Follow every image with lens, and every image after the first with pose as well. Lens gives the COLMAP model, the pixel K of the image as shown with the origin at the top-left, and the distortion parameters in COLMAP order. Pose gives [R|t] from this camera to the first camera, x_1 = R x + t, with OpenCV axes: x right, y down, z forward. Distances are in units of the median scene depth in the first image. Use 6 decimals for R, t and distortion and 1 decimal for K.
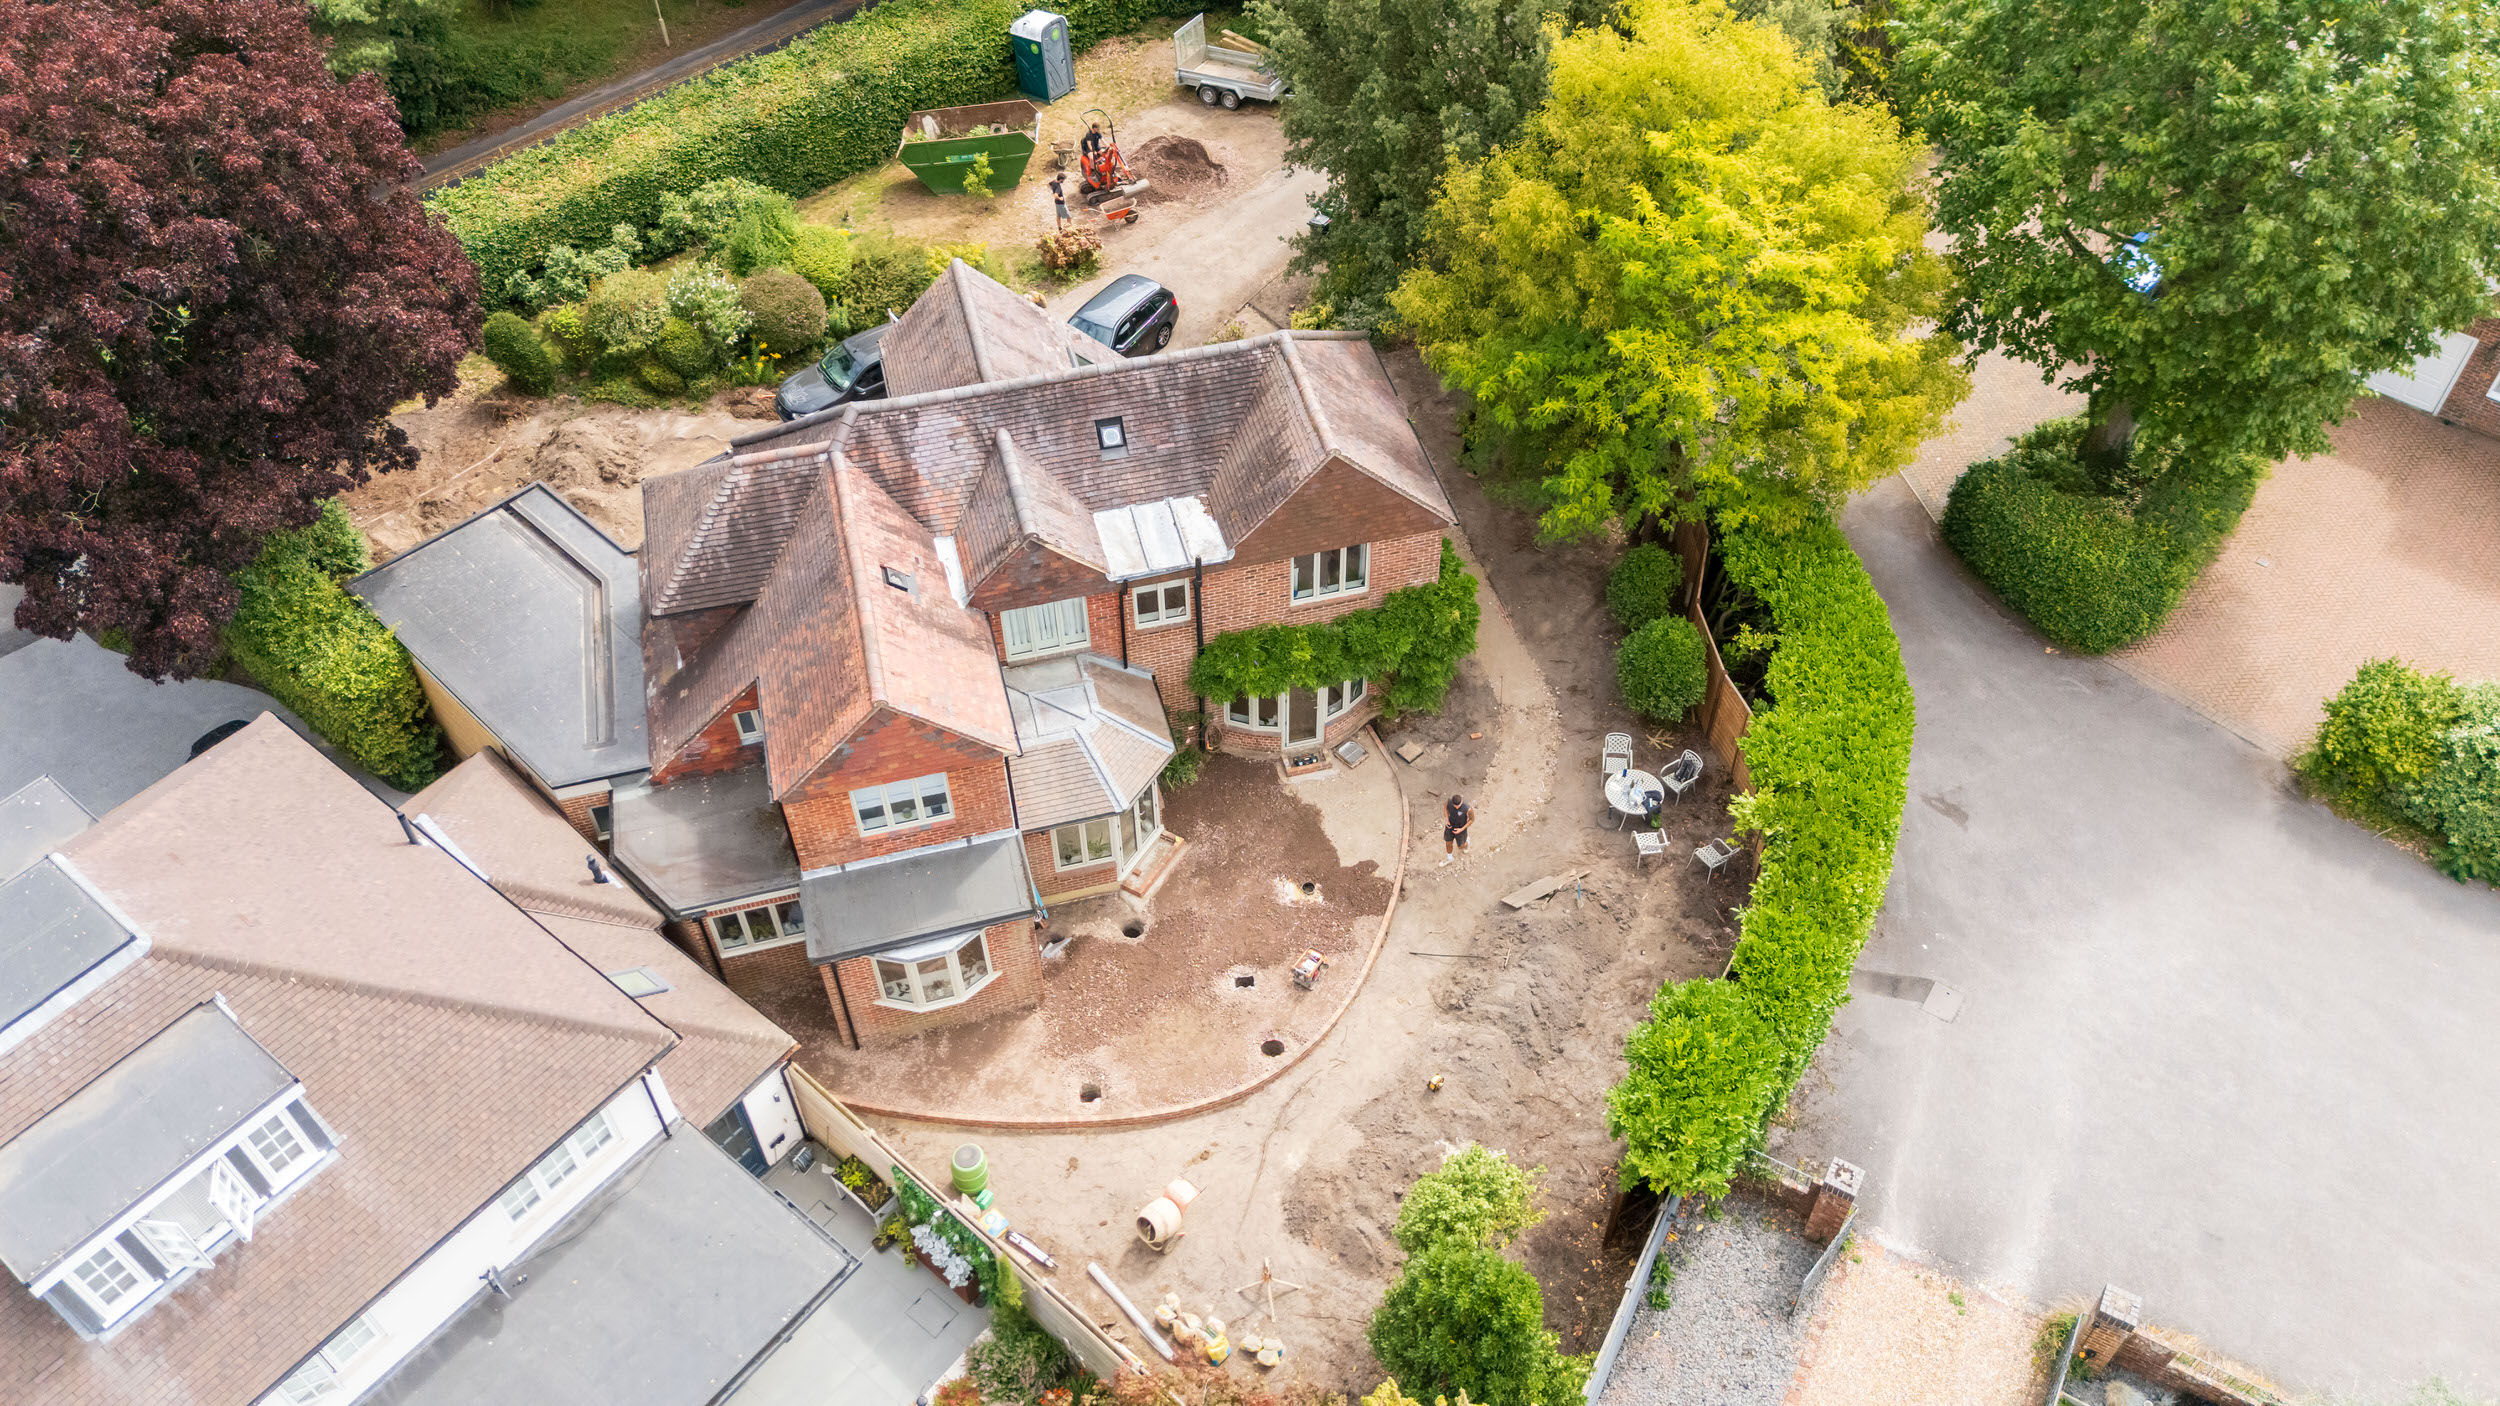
lens RADIAL K [[1816.8, 0, 1250.0], [0, 1816.8, 703.0], [0, 0, 1]] dist [0.103761, -0.114453]
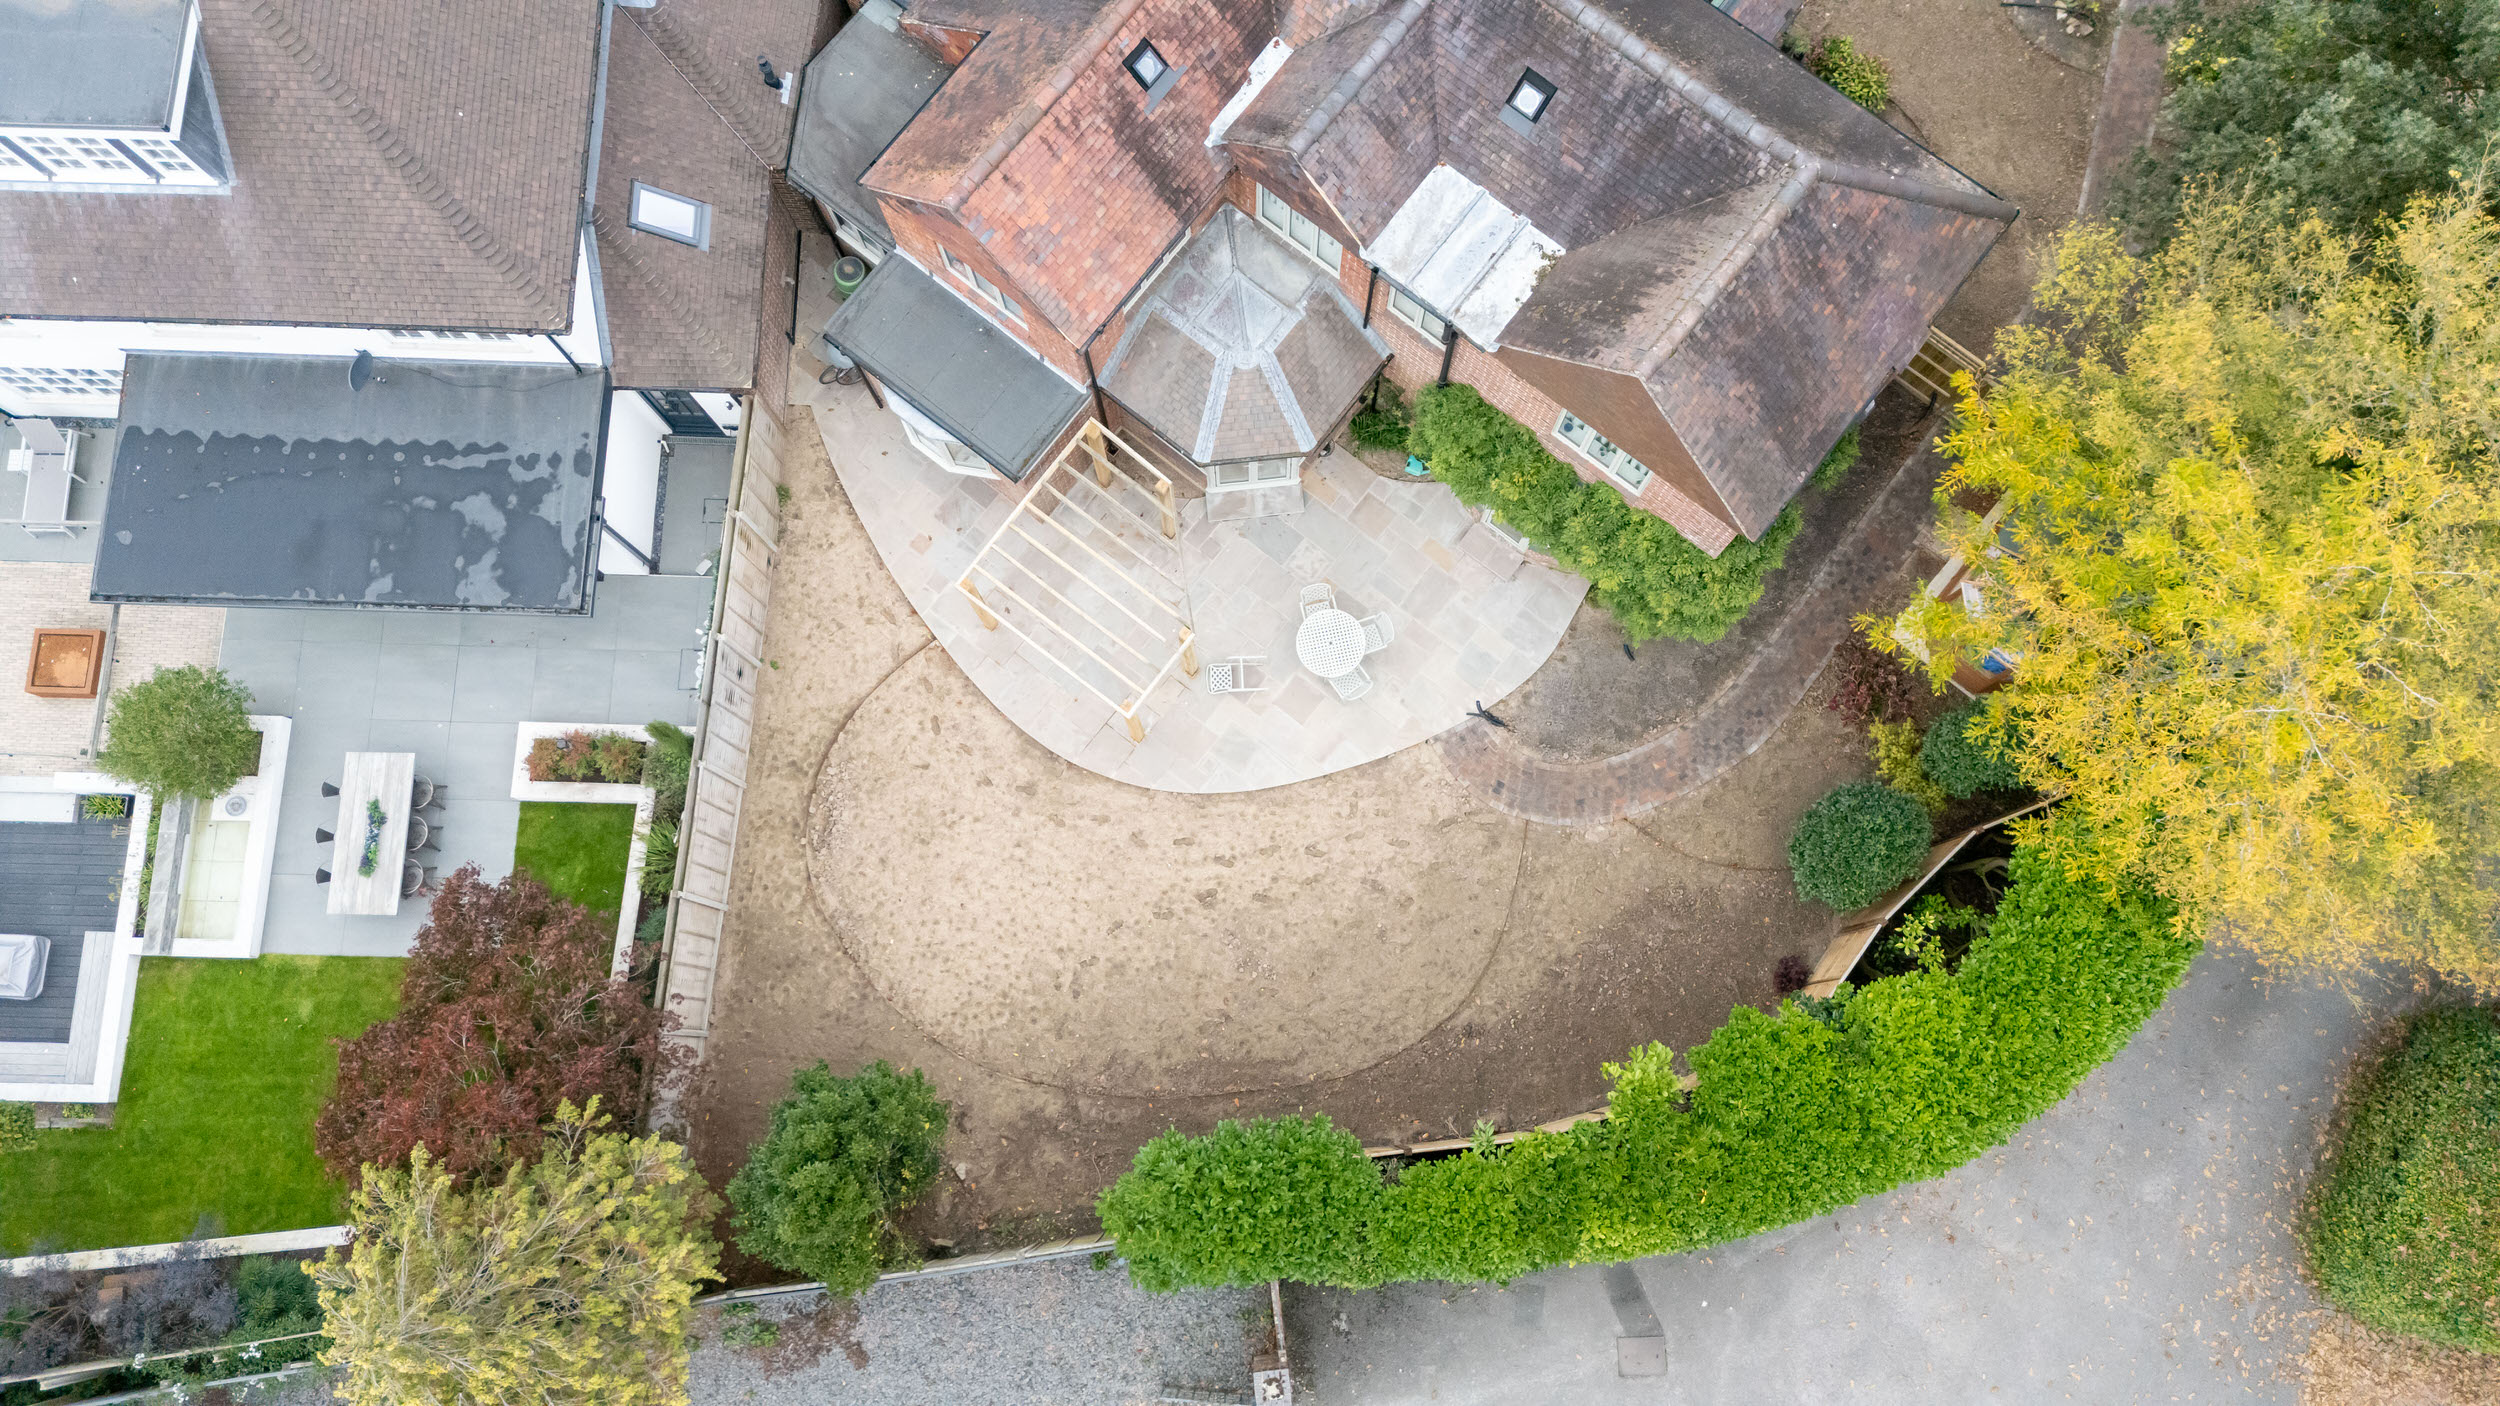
lens RADIAL K [[1816.8, 0, 1250.0], [0, 1816.8, 703.0], [0, 0, 1]] dist [0.103761, -0.114453]
pose [[0.597194, 0.788058, -0.149412, 0.154472], [-0.595254, 0.560289, 0.575977, -0.365886], [0.537617, -0.255032, 0.803696, 0.297100]]
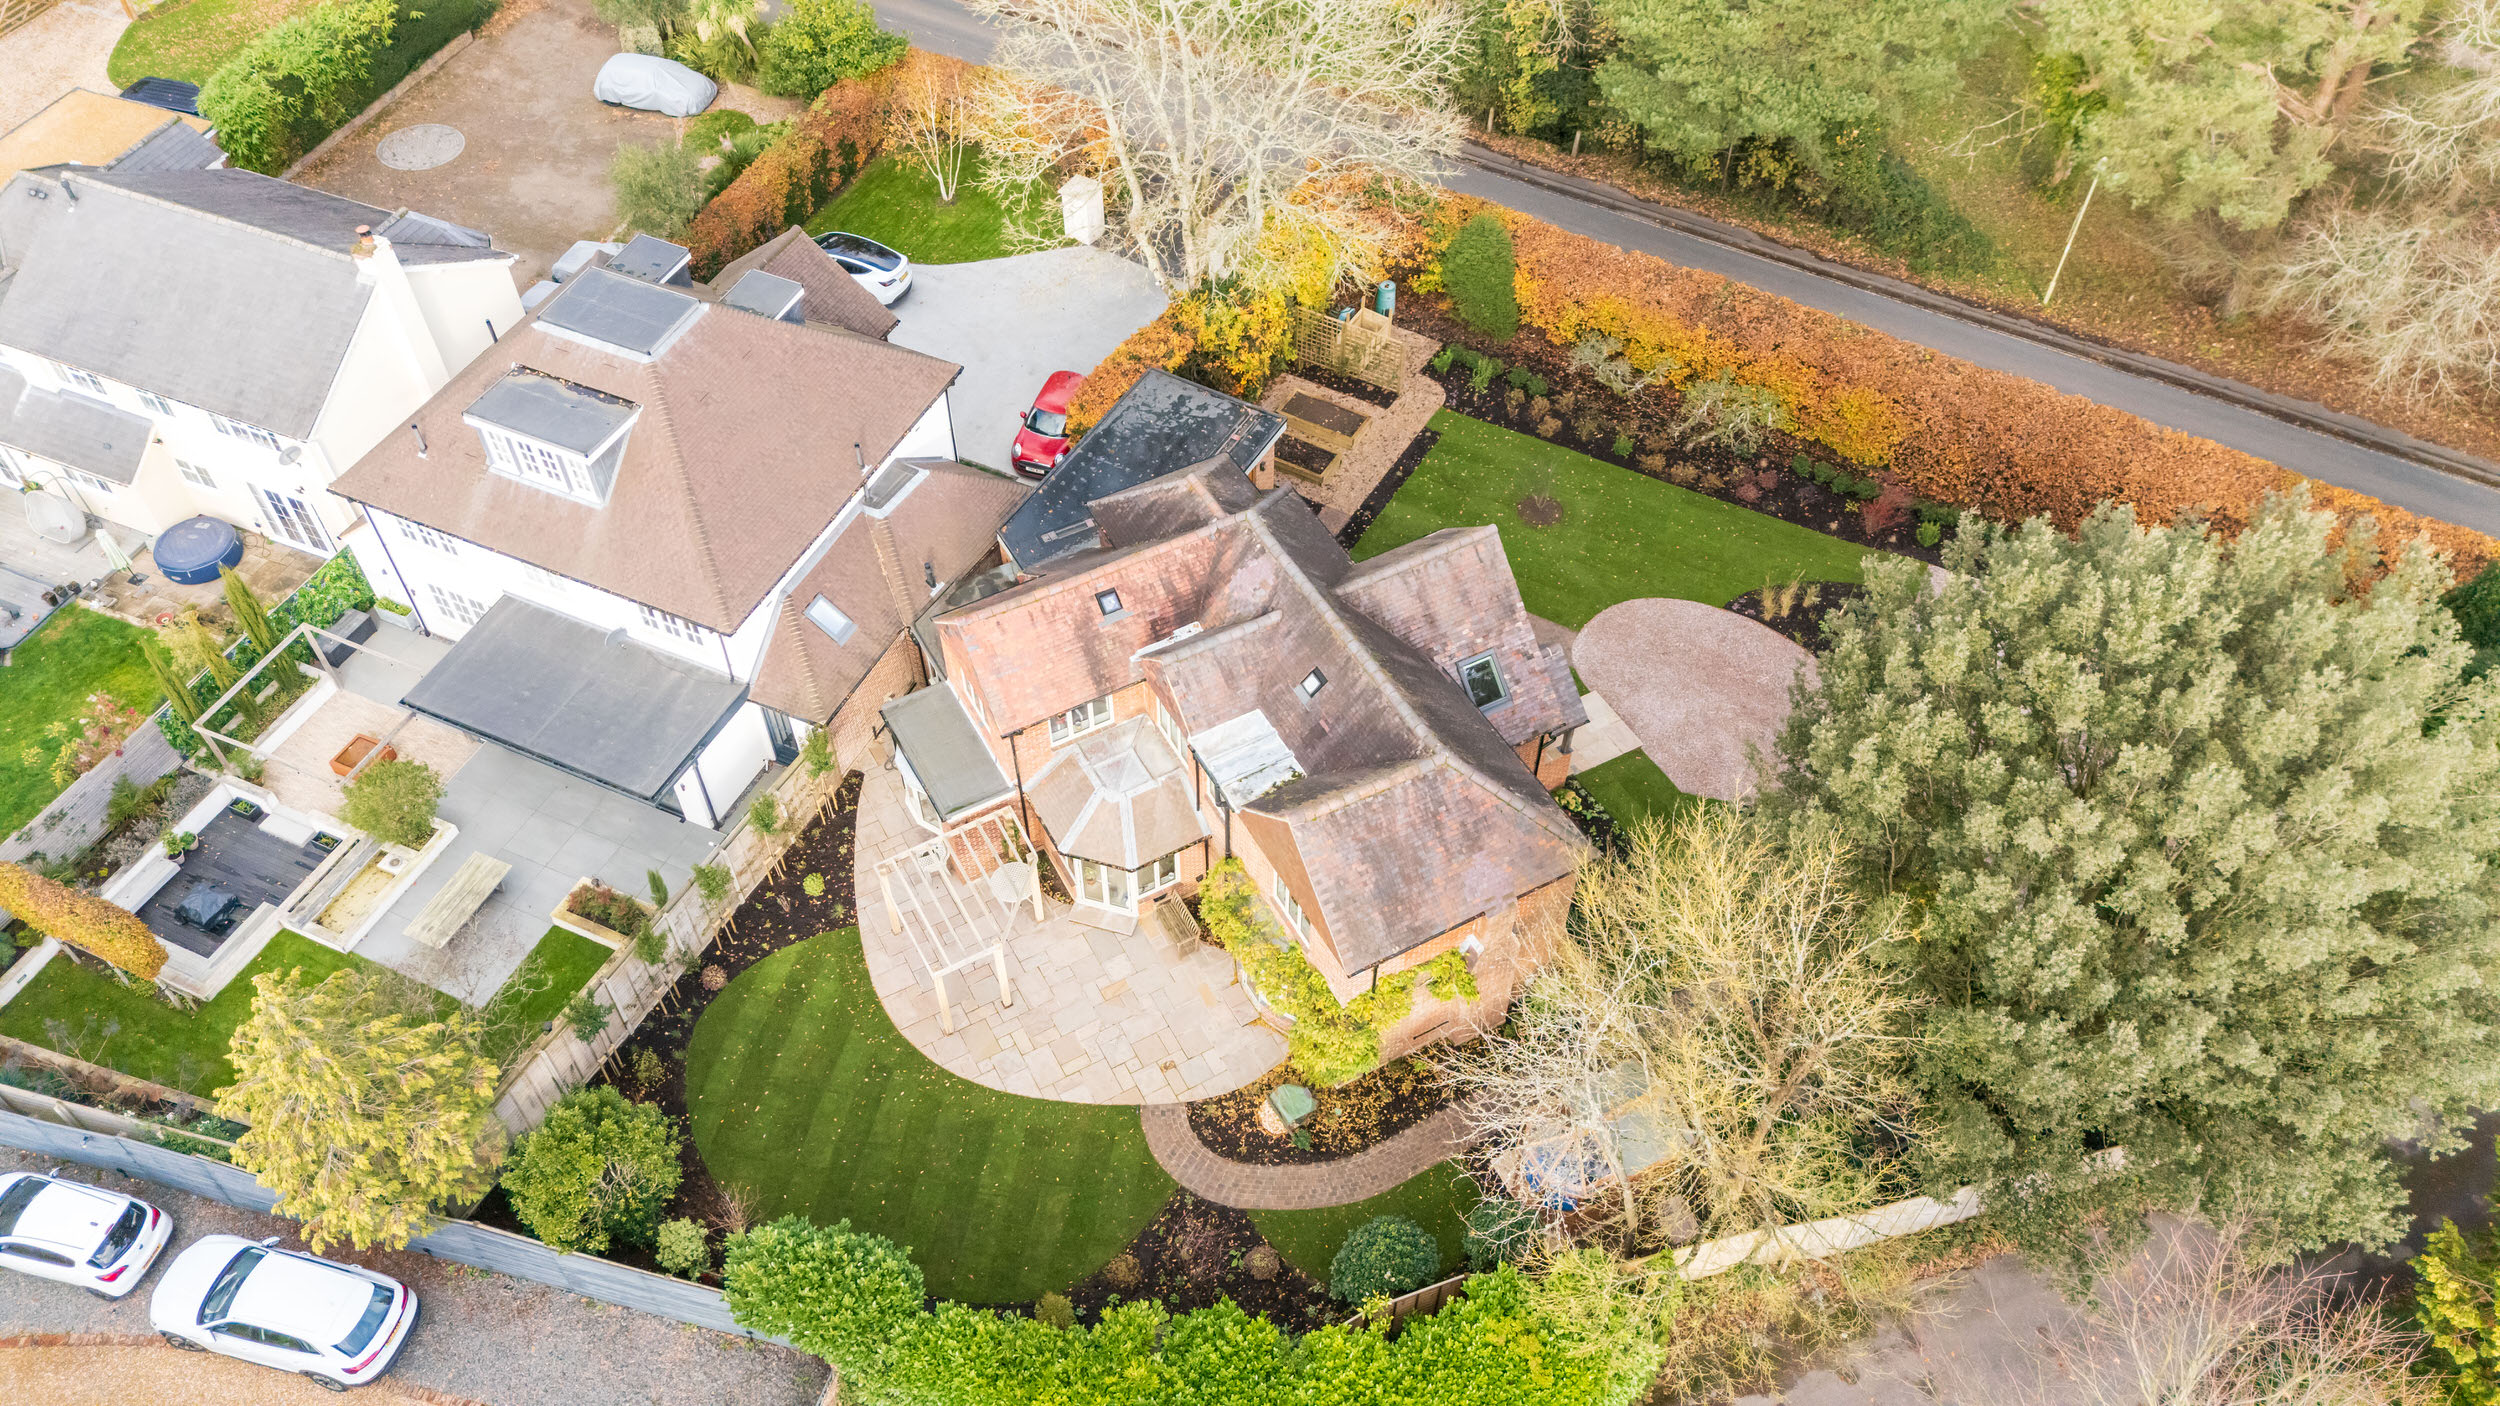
lens RADIAL K [[1816.8, 0, 1250.0], [0, 1816.8, 703.0], [0, 0, 1]] dist [0.103761, -0.114453]
pose [[0.243051, 0.746796, -0.619049, 0.639898], [-0.722966, 0.564950, 0.397682, -0.570688], [0.646719, 0.350895, 0.677220, 0.196999]]
